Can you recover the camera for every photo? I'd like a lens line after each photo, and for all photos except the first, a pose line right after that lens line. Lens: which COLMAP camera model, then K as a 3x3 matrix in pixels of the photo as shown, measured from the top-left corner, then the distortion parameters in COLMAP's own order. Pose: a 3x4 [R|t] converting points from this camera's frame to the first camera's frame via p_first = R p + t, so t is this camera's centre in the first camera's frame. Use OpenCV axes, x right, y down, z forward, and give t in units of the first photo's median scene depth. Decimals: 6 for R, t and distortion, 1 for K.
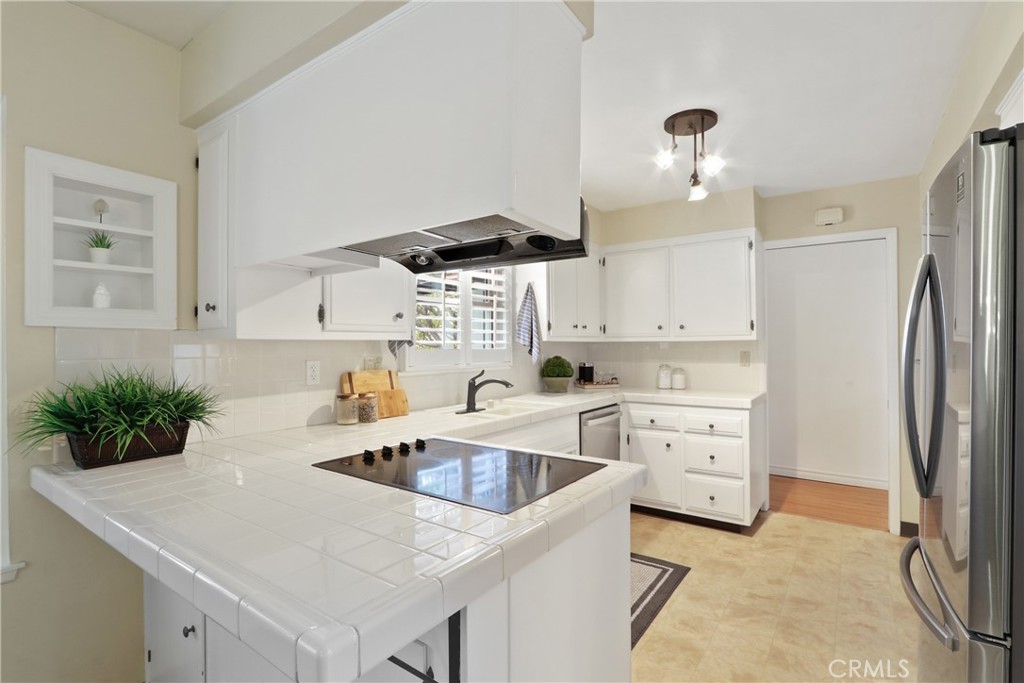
lens RADIAL K [[486.8, 0, 517.1], [0, 486.8, 344.2], [0, 0, 1]] dist [-0.012639, 0.001007]
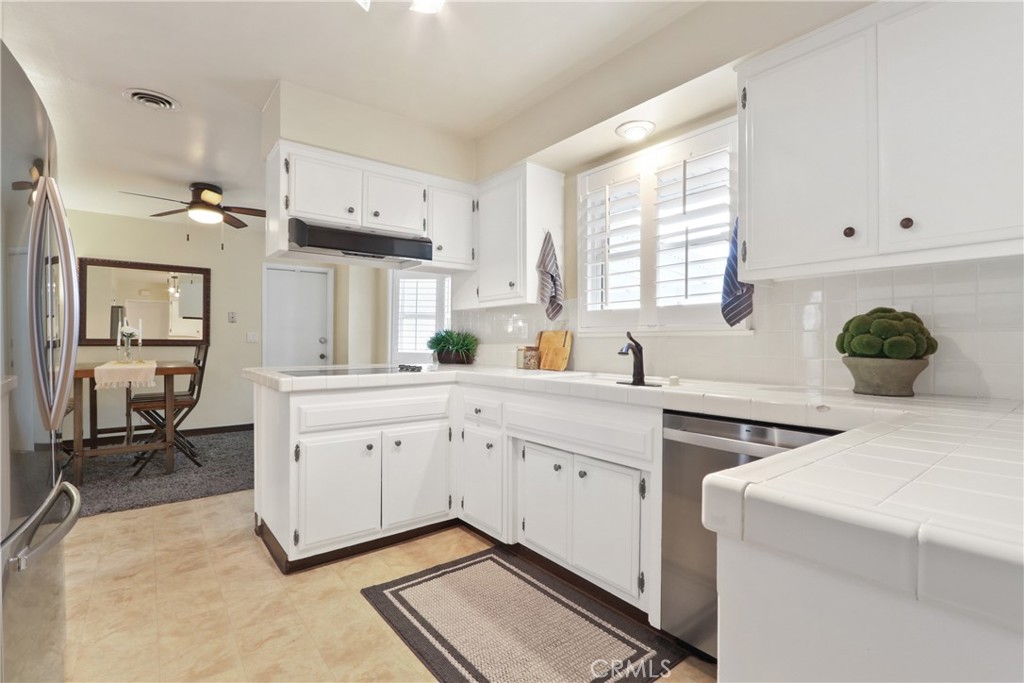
lens RADIAL K [[486.8, 0, 518.4], [0, 486.8, 341.2], [0, 0, 1]] dist [-0.012639, 0.001007]
pose [[-0.300504, 0.029126, -0.953336, 1.070556], [0.024703, 0.999436, 0.022748, 0.065822], [0.953461, -0.016714, -0.301054, 1.577301]]
